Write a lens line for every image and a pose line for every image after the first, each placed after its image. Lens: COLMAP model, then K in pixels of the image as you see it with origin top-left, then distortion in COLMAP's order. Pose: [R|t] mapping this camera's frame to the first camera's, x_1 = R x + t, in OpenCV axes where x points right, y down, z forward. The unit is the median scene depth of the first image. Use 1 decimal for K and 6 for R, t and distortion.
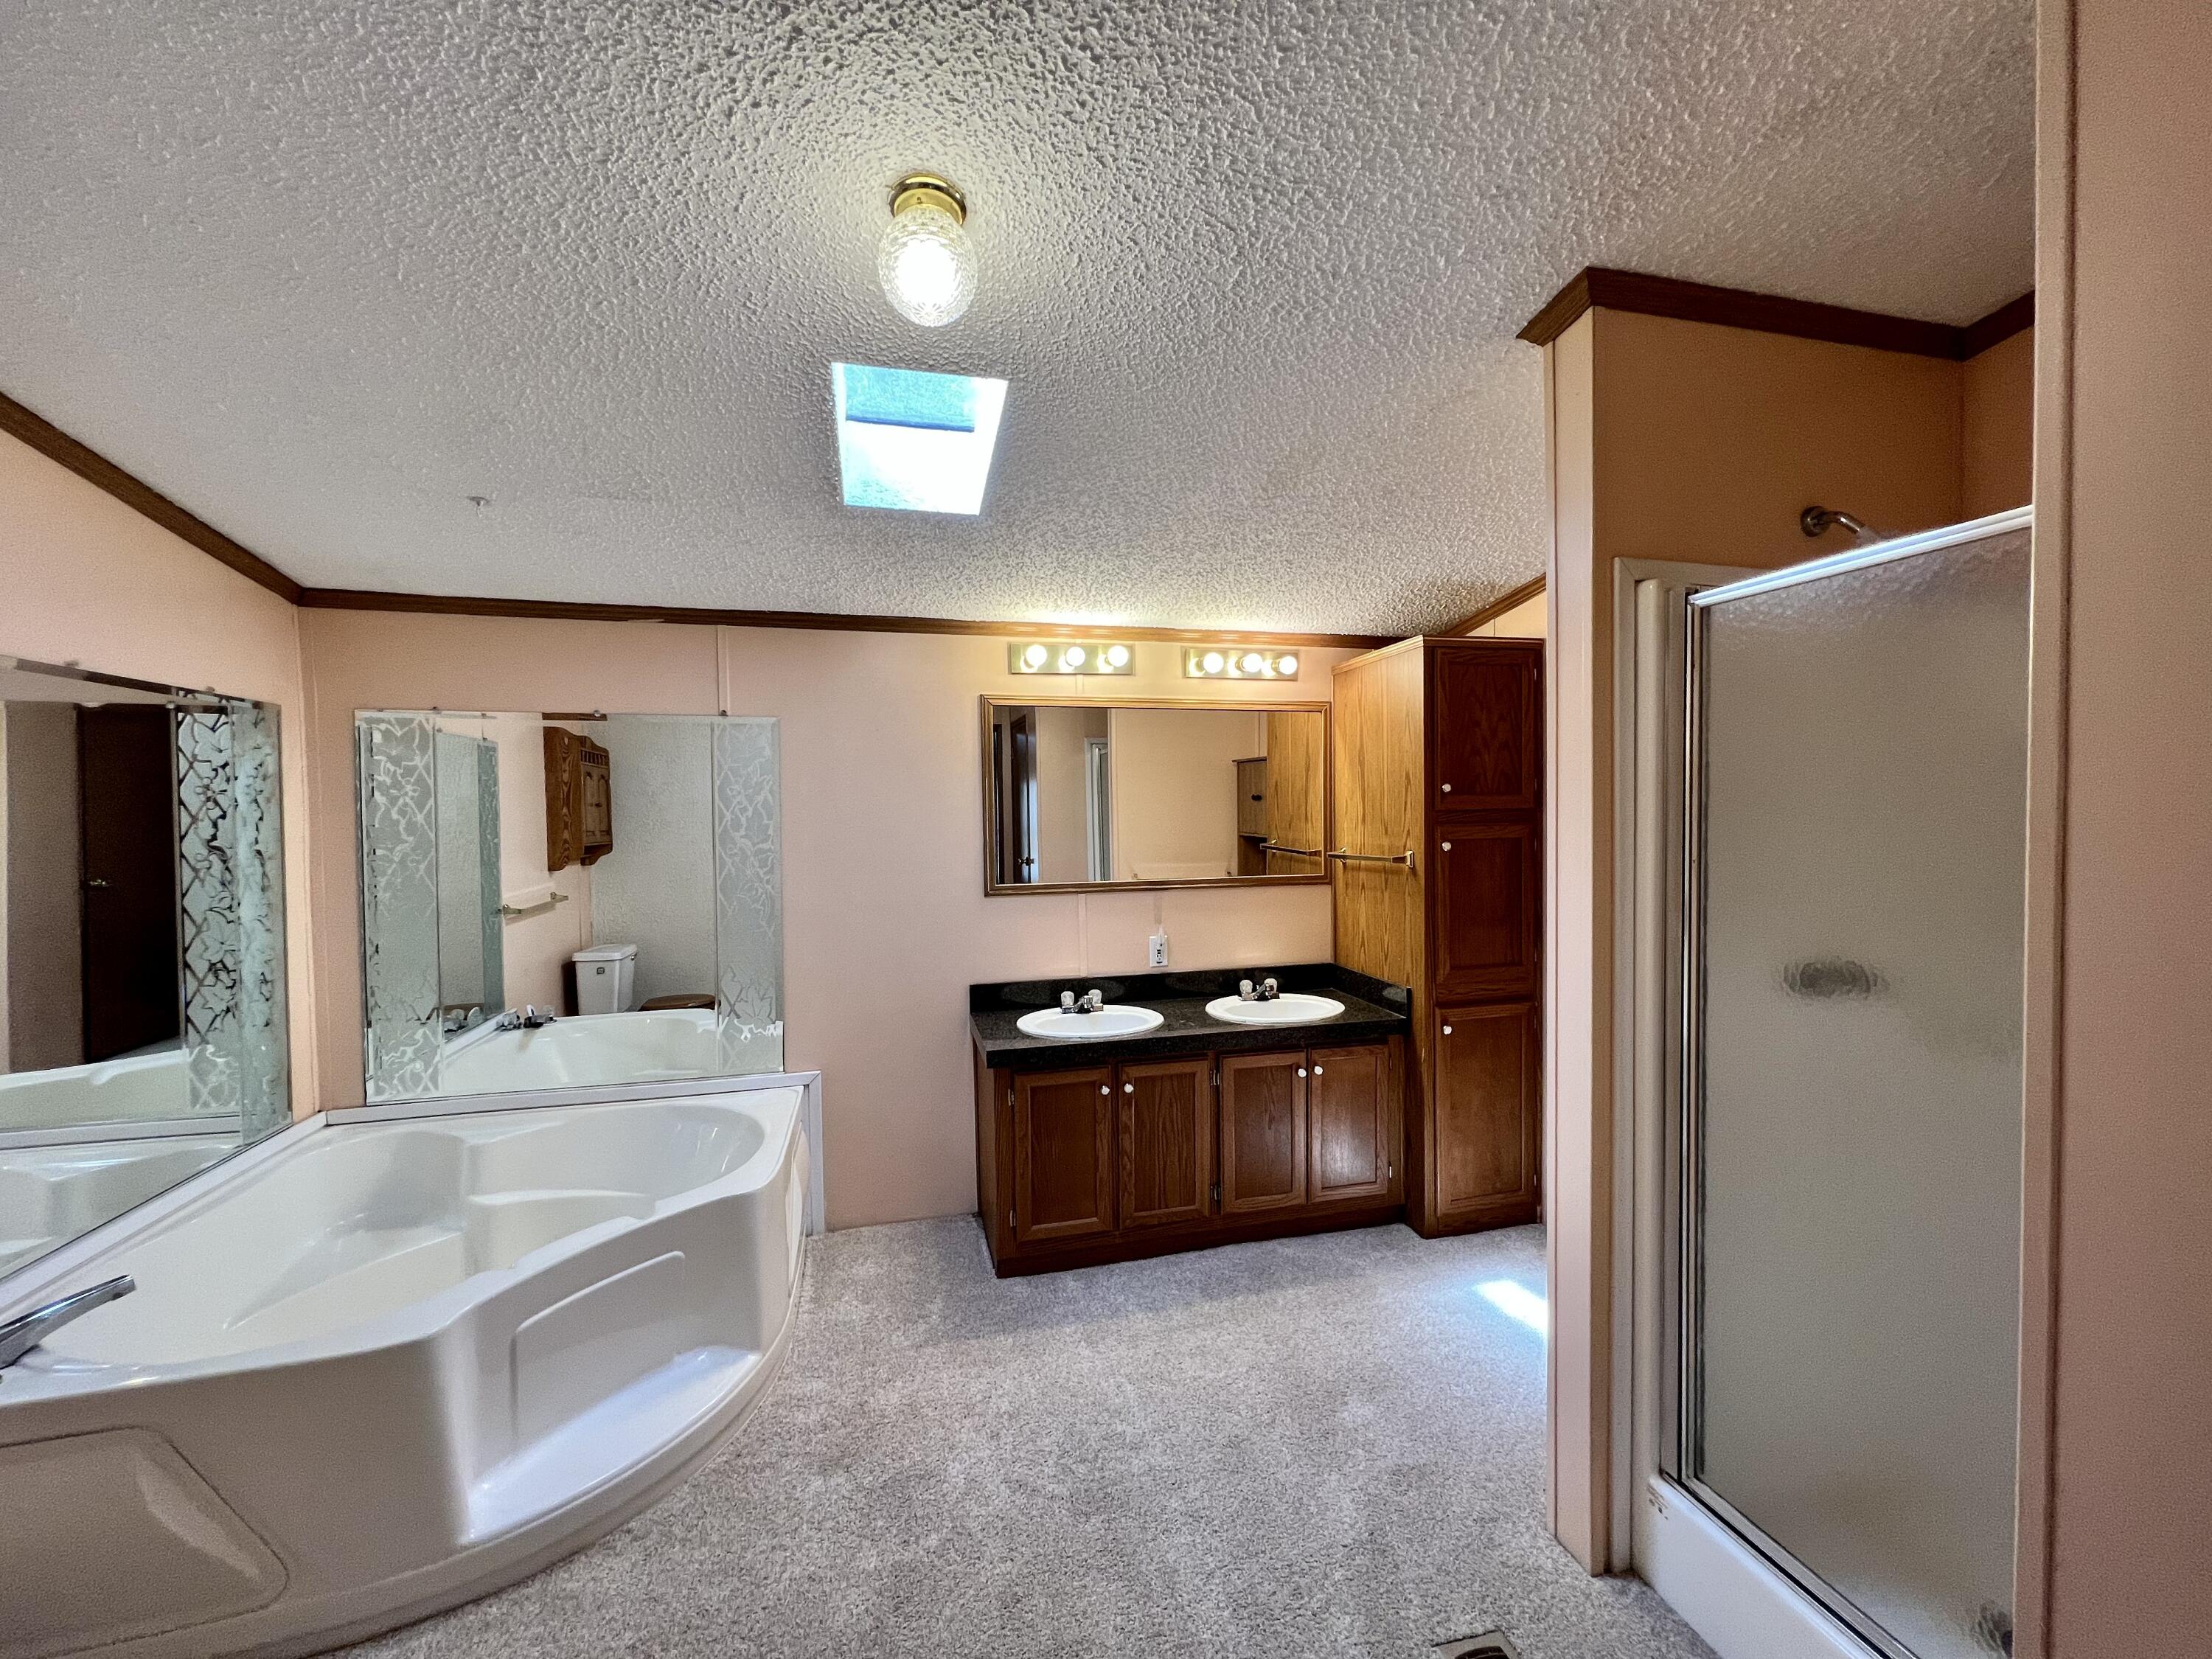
lens RADIAL K [[884.1, 0, 1101.9], [0, 884.1, 828.9], [0, 0, 1]] dist [-0.001507, 0.000693]
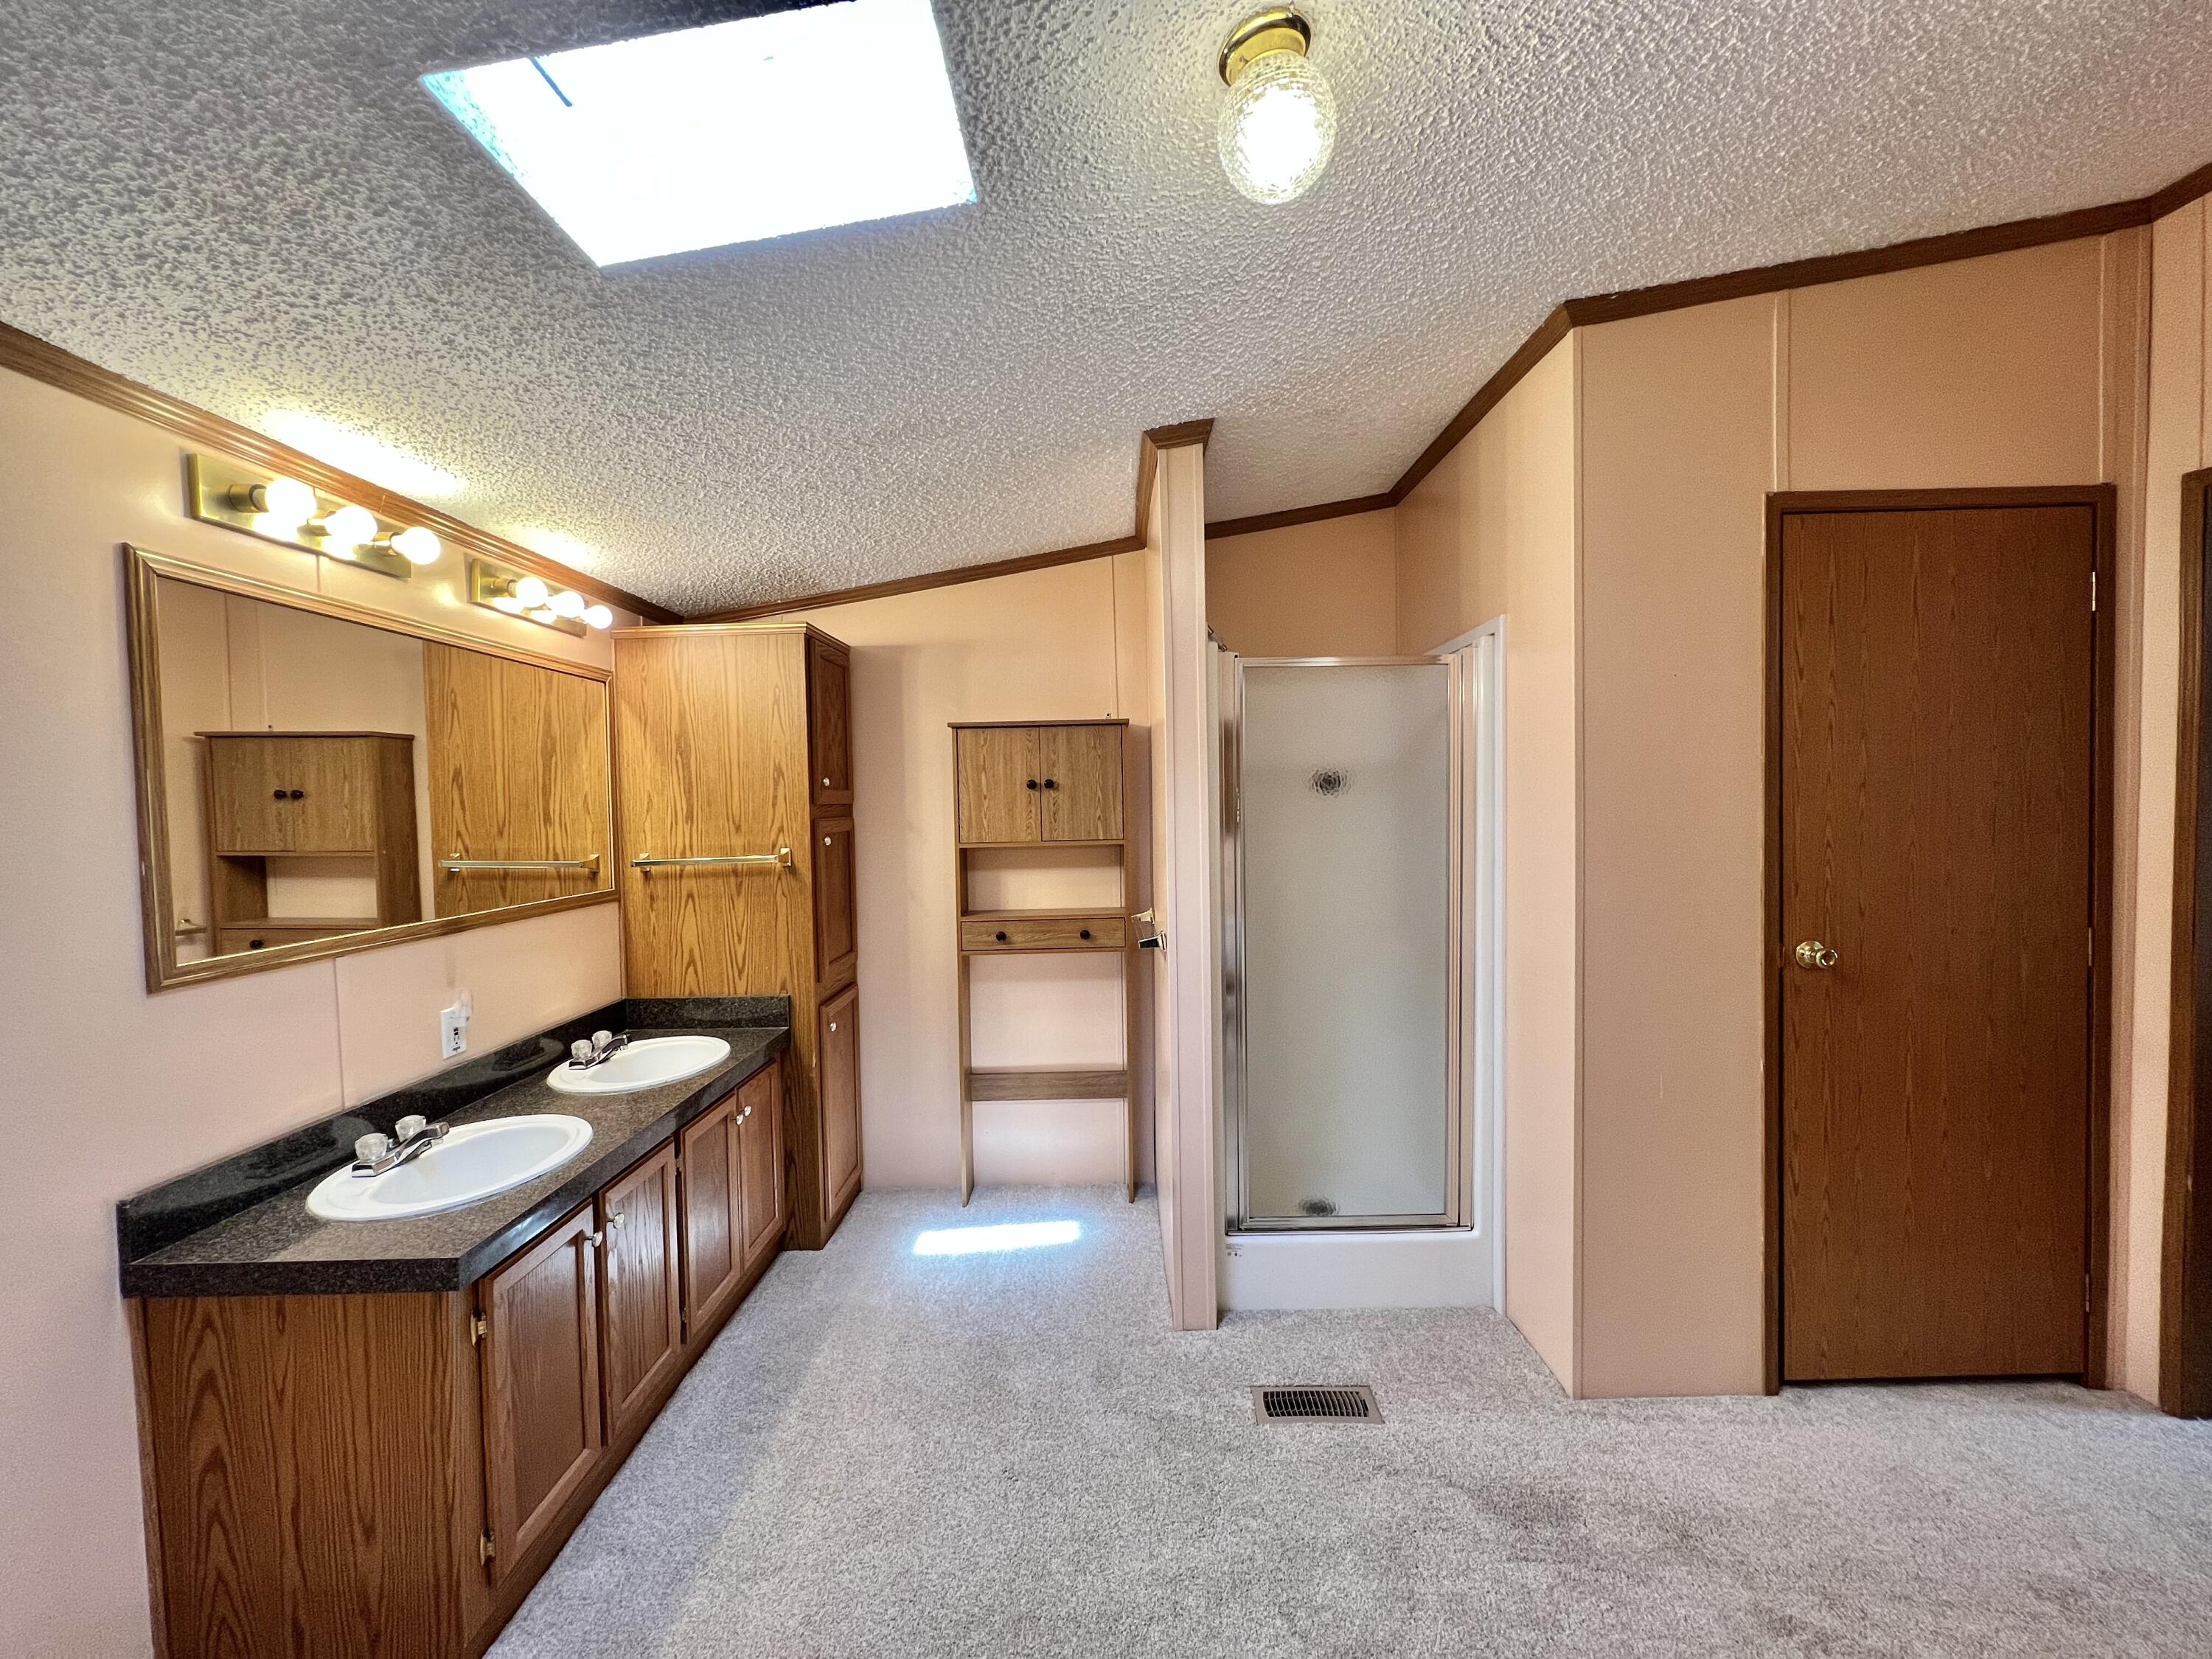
lens RADIAL K [[884.1, 0, 1109.9], [0, 884.1, 829.8], [0, 0, 1]] dist [-0.001507, 0.000693]
pose [[0.261352, -0.022374, 0.964984, -0.442099], [0.043410, 0.998992, 0.011406, 0.009216], [-0.964267, 0.038909, 0.262060, 0.400709]]
